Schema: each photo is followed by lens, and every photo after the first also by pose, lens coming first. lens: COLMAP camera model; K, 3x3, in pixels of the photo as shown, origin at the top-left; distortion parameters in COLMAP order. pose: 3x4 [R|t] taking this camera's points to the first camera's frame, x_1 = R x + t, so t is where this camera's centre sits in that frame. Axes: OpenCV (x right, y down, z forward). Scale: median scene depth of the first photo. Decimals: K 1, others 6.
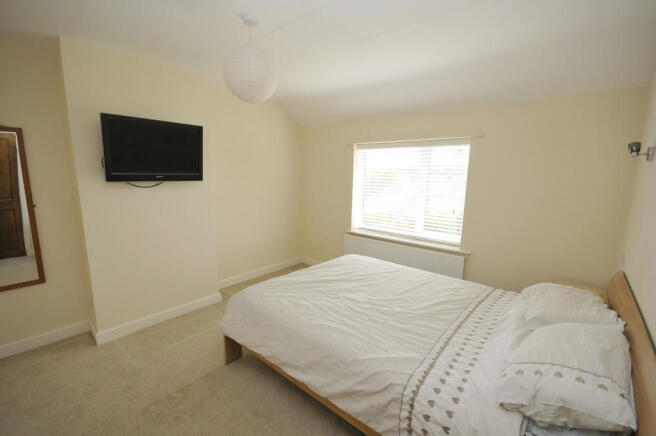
lens RADIAL K [[289.3, 0, 328.0], [0, 289.3, 223.7], [0, 0, 1]] dist [-0.000014, -0.000649]
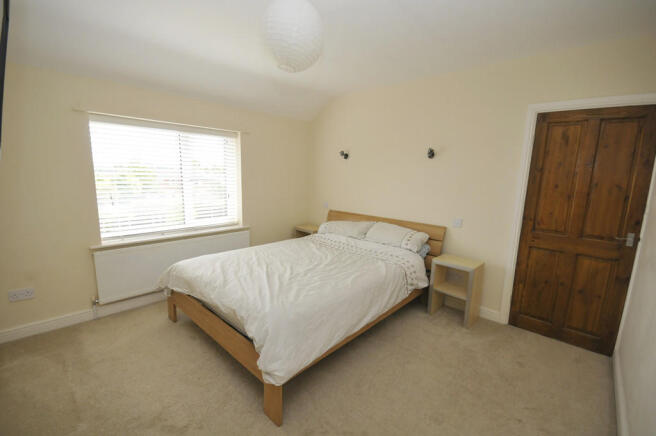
lens RADIAL K [[289.3, 0, 328.0], [0, 289.3, 223.7], [0, 0, 1]] dist [-0.000014, -0.000649]
pose [[0.043350, -0.191568, 0.980522, -1.027266], [0.153961, 0.971001, 0.182901, -0.123558], [-0.987126, 0.143033, 0.071587, 0.806878]]
